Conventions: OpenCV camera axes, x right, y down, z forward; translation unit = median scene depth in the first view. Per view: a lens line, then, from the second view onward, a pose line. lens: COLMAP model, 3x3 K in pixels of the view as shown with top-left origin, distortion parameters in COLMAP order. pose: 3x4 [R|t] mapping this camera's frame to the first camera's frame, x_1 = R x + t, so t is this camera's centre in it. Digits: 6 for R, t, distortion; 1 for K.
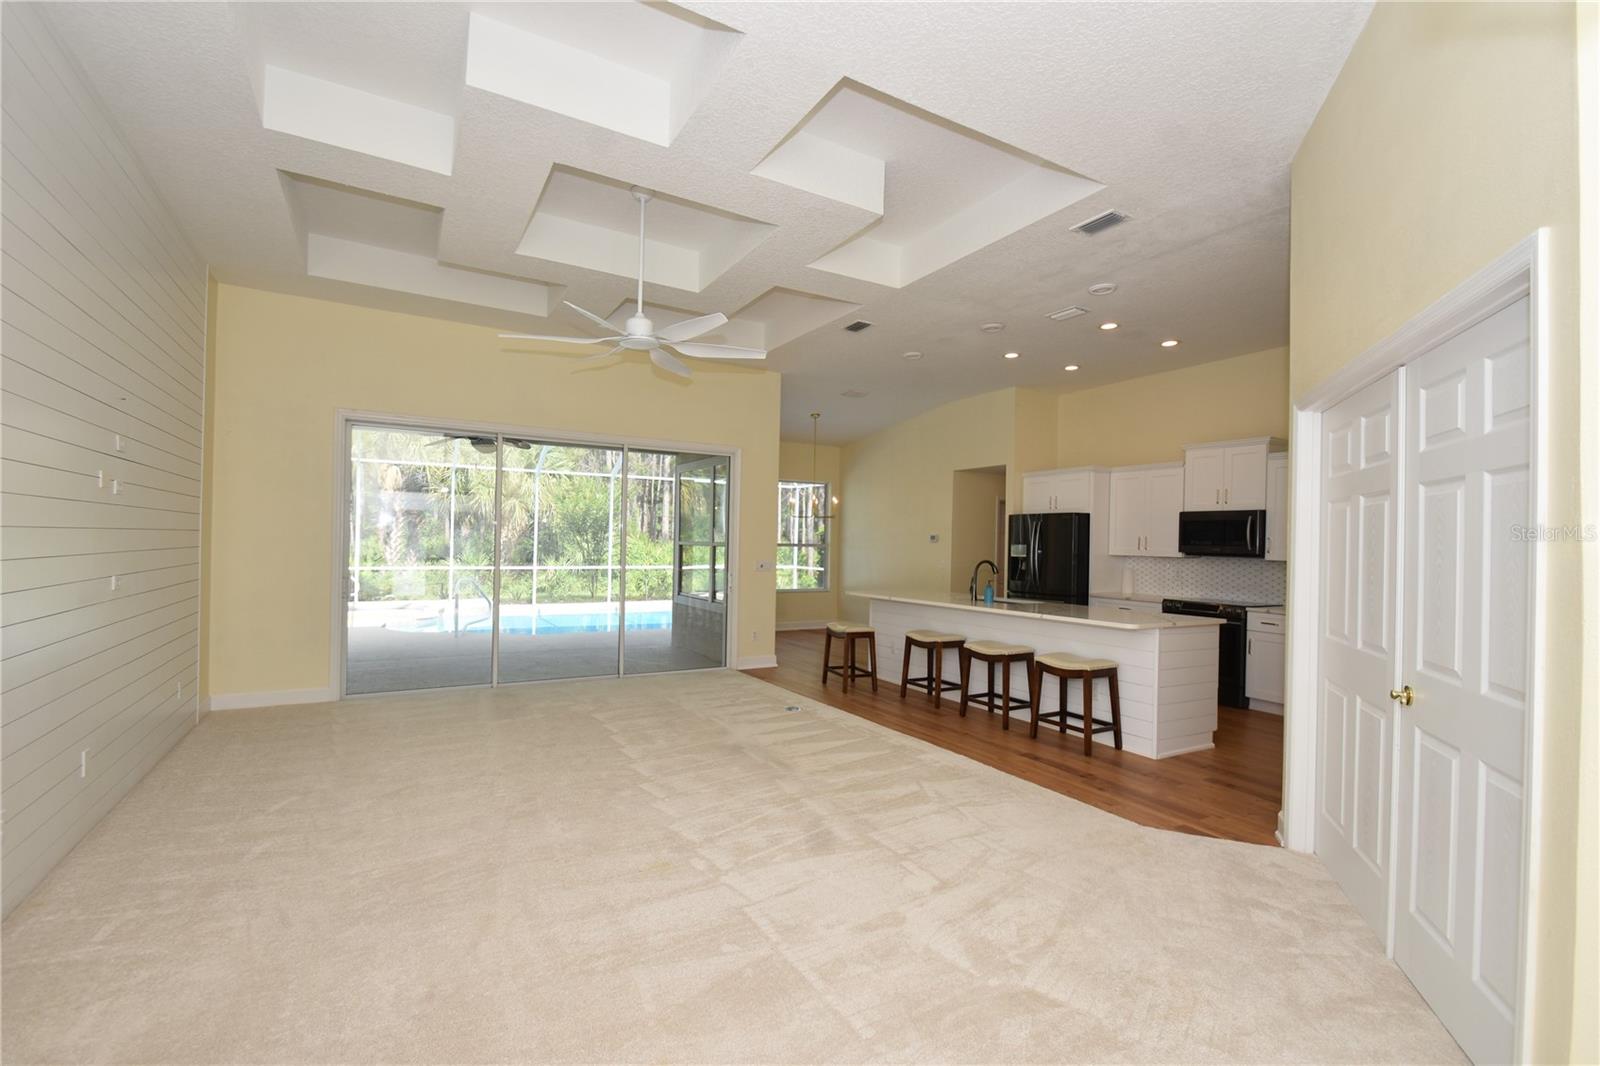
lens RADIAL K [[697.8, 0, 789.3], [0, 697.8, 544.6], [0, 0, 1]] dist [-0.003046, -0.008299]
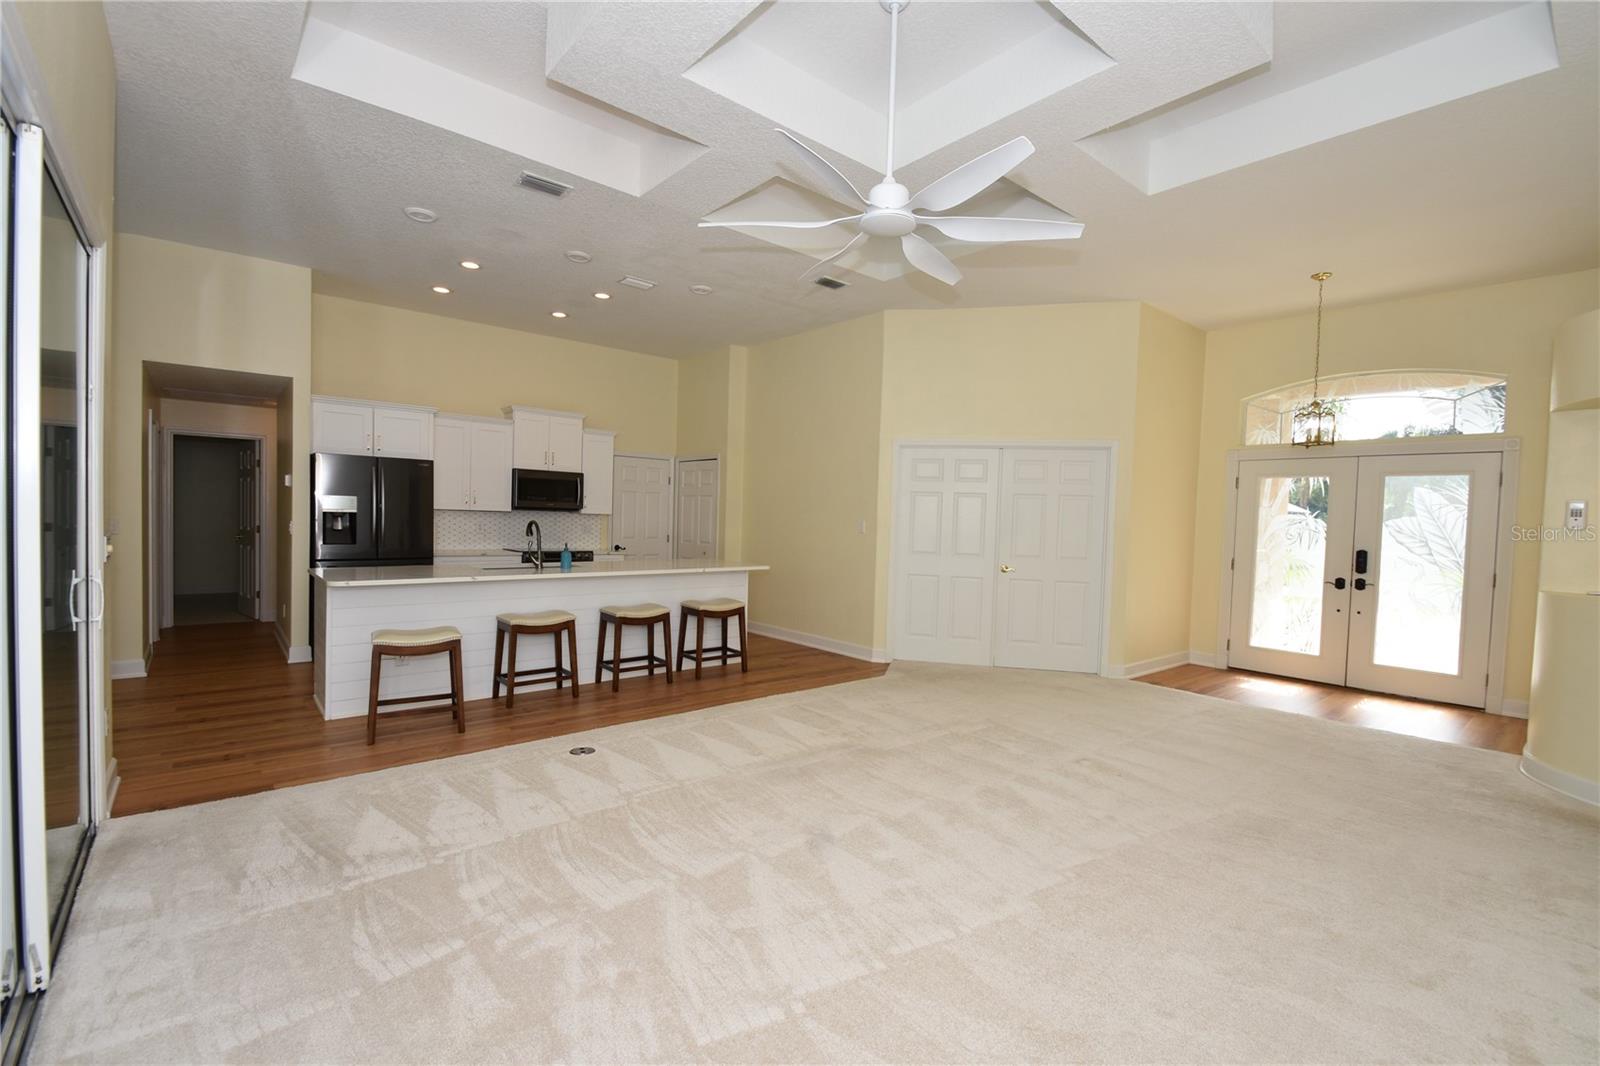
lens RADIAL K [[697.8, 0, 796.5], [0, 697.8, 544.9], [0, 0, 1]] dist [-0.003046, -0.008299]
pose [[-0.161920, -0.065725, 0.984613, -0.600512], [-0.030056, 0.997645, 0.061652, -0.008901], [-0.986346, -0.019611, -0.163514, 0.806109]]
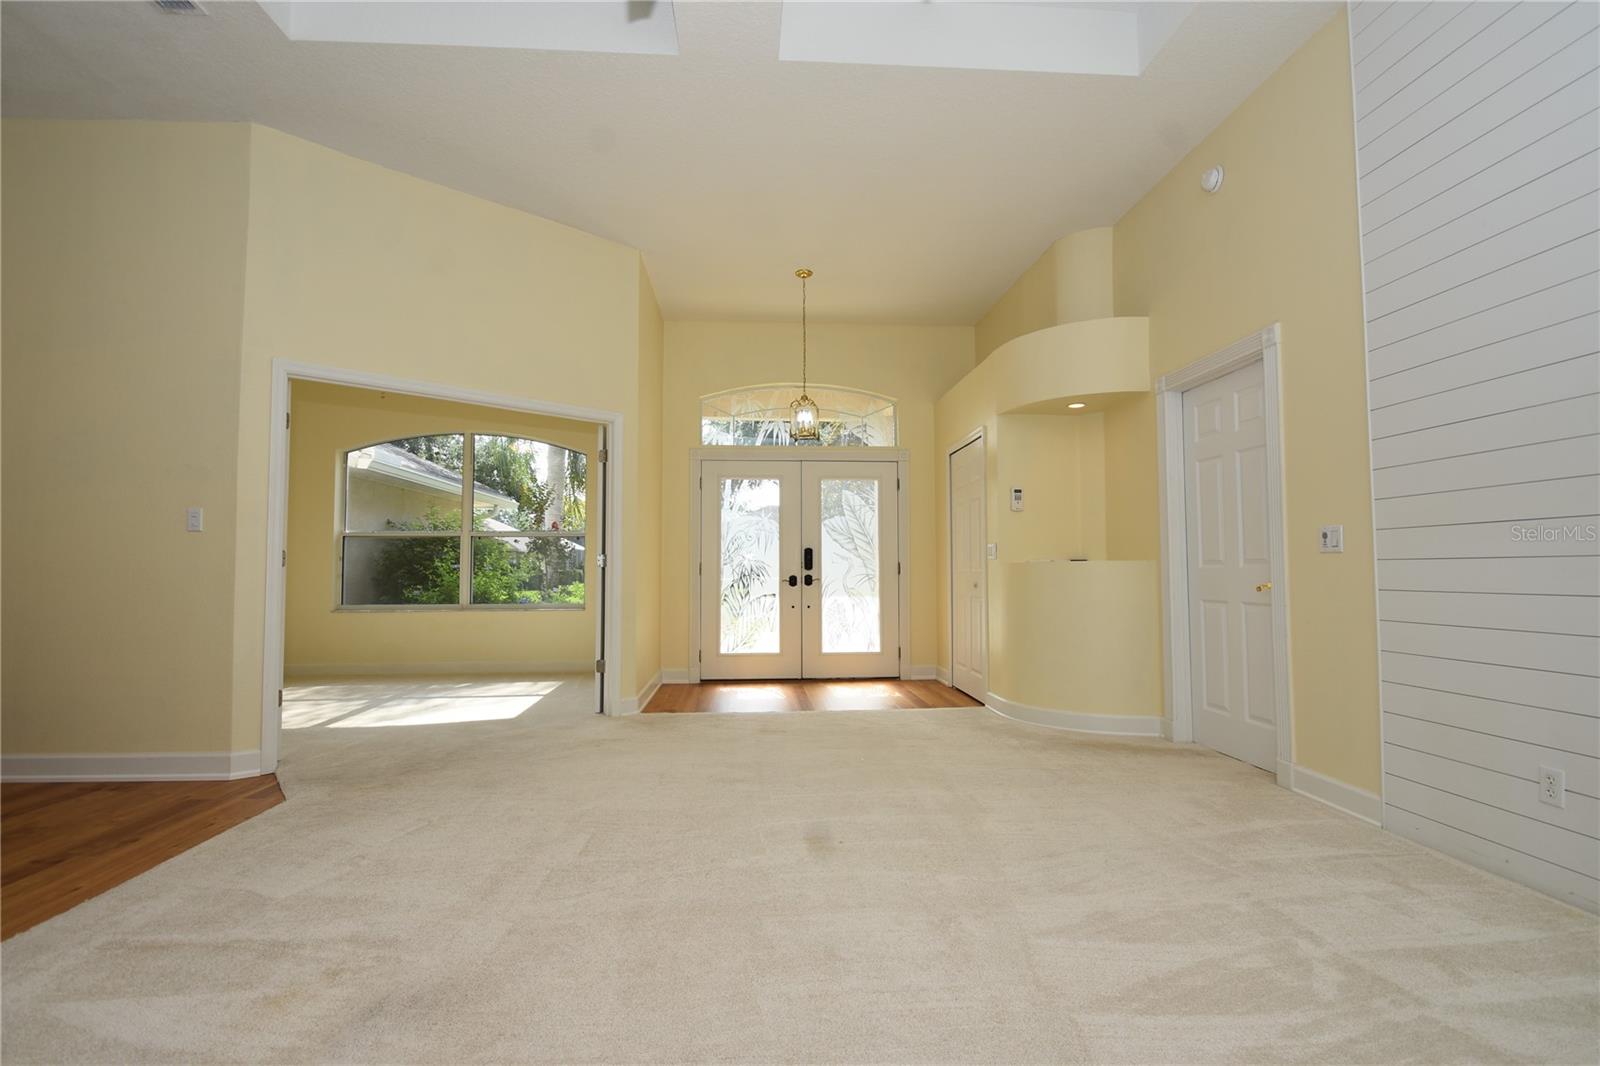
lens RADIAL K [[697.8, 0, 799.0], [0, 697.8, 540.5], [0, 0, 1]] dist [-0.003046, -0.008299]
pose [[-0.898022, 0.003823, 0.439935, -0.247881], [-0.011150, 0.999443, -0.031444, 0.051620], [-0.439810, -0.033143, -0.897479, 0.811585]]
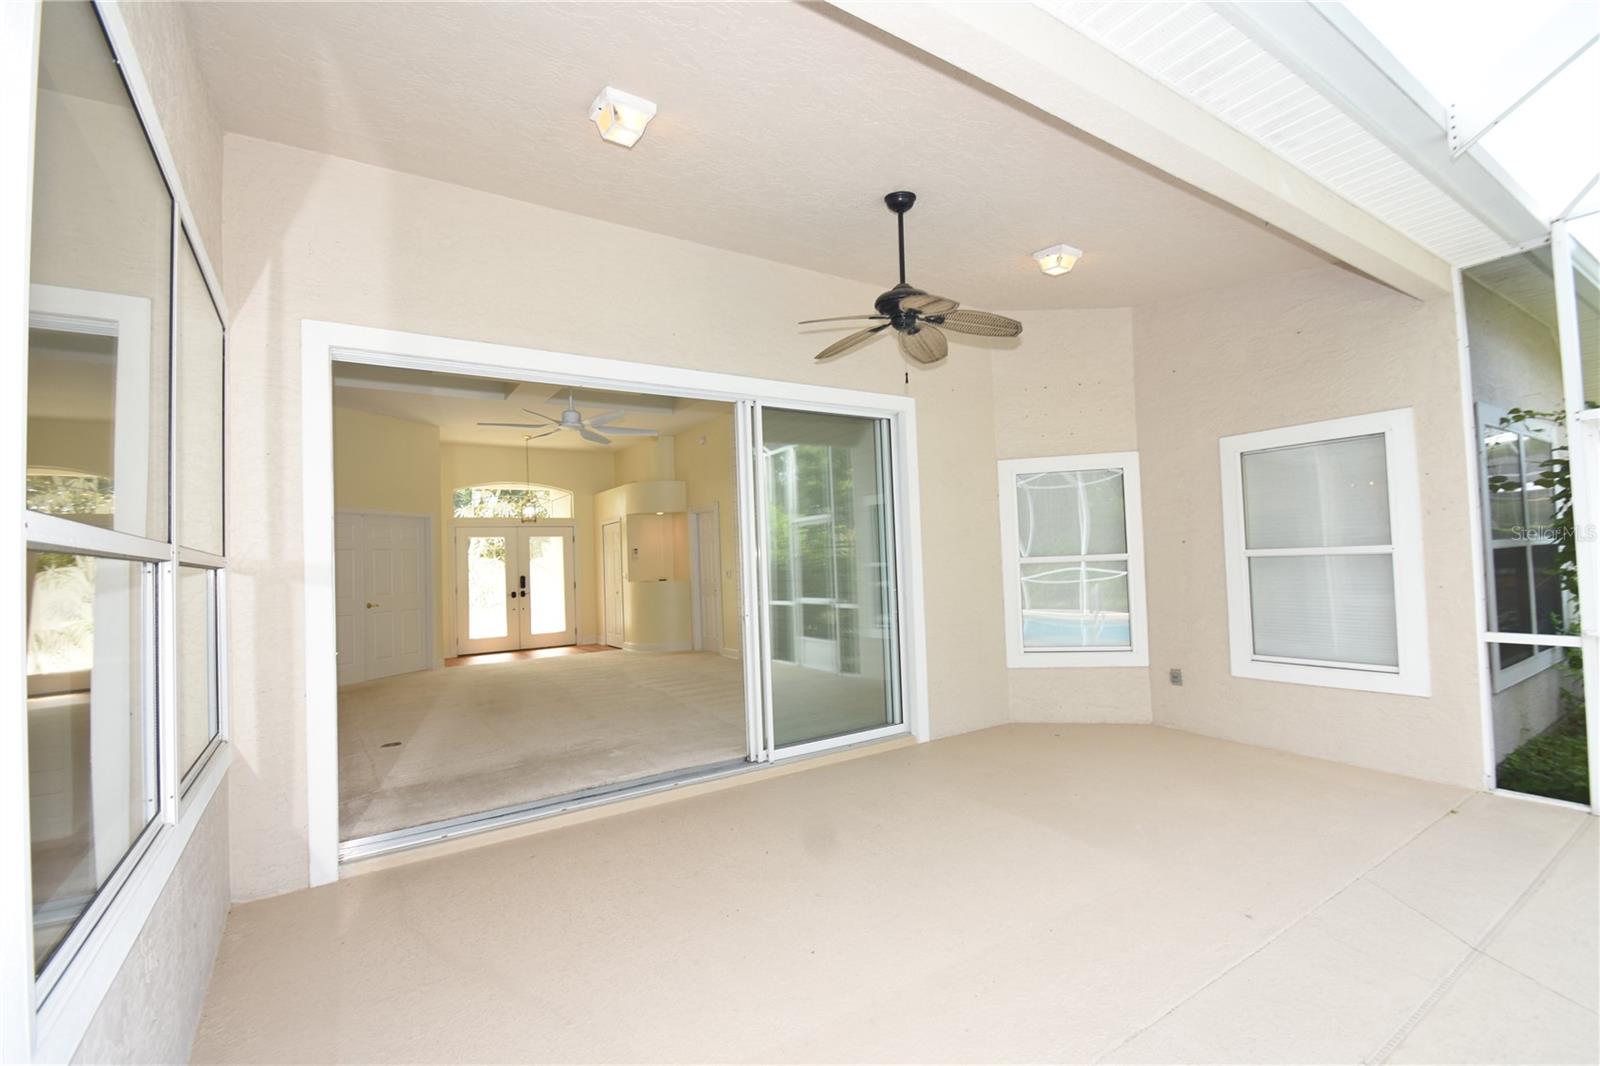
lens RADIAL K [[697.8, 0, 803.2], [0, 697.8, 535.9], [0, 0, 1]] dist [-0.003046, -0.008299]
pose [[-0.998499, 0.018814, -0.051443, -0.438775], [0.020737, 0.999096, -0.037120, 0.011153], [0.050698, -0.038131, -0.997986, 1.695091]]
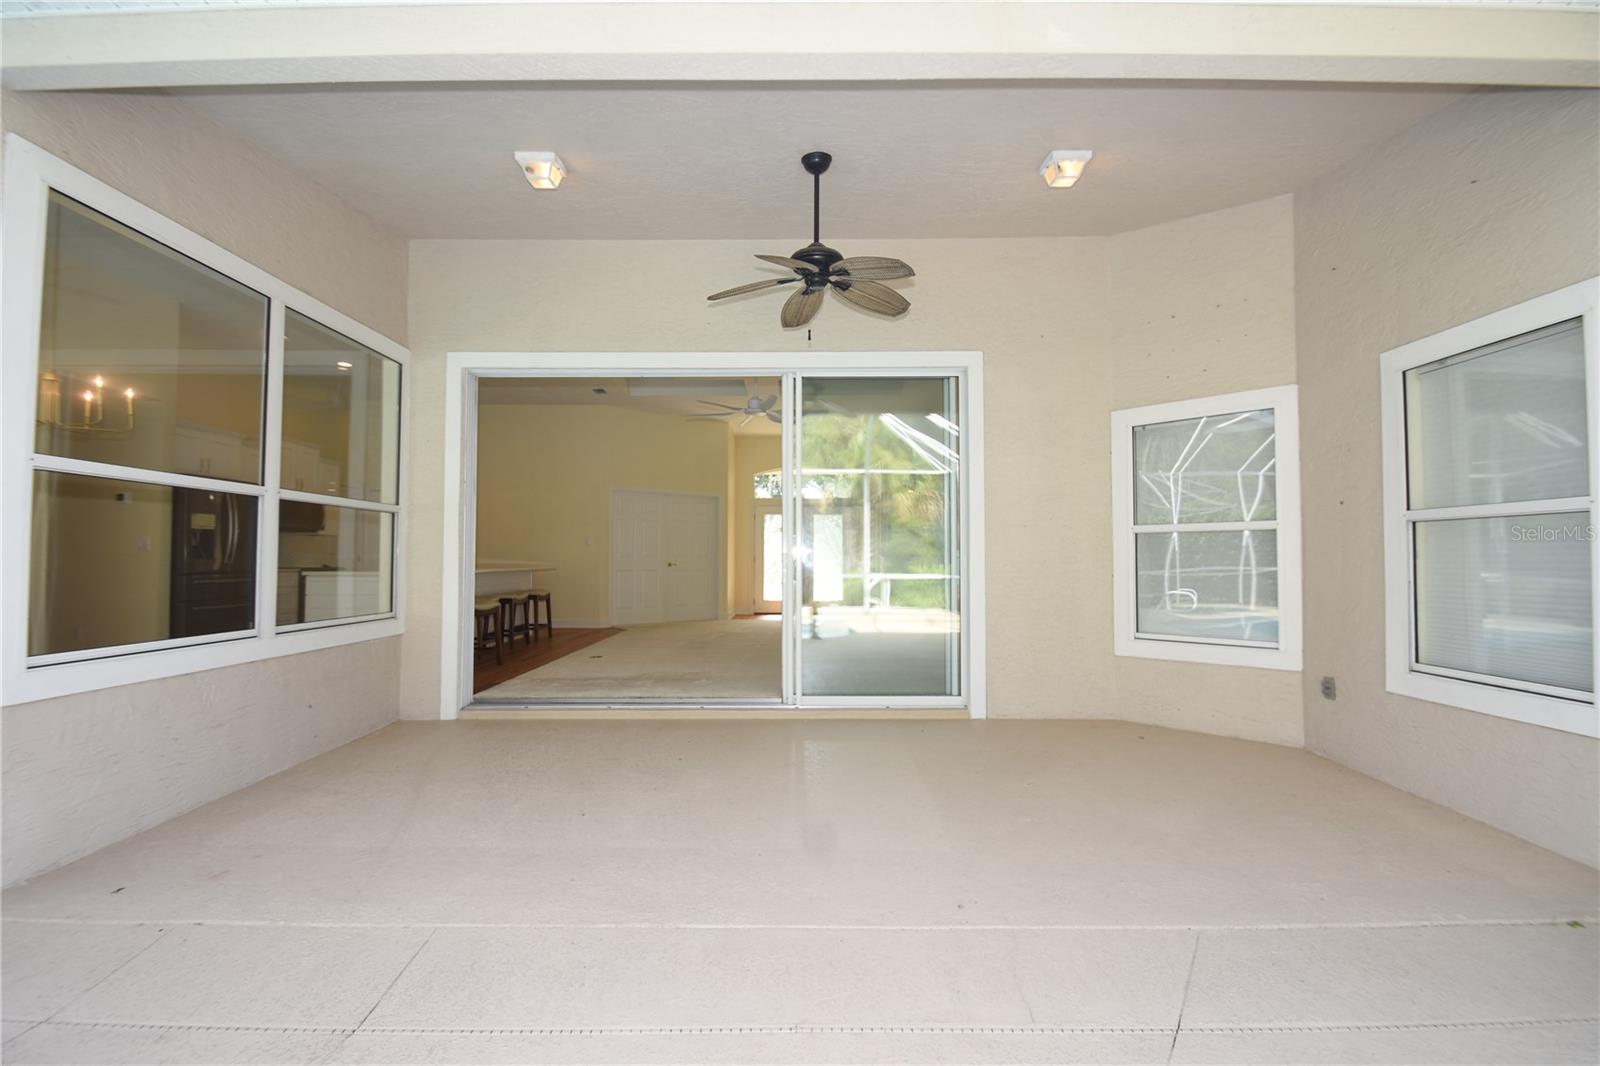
lens RADIAL K [[697.8, 0, 792.7], [0, 697.8, 532.0], [0, 0, 1]] dist [-0.003046, -0.008299]
pose [[-0.861709, 0.003222, 0.507392, -0.796159], [-0.013574, 0.999476, -0.029399, 0.042795], [-0.507221, -0.032221, -0.861214, 1.649852]]
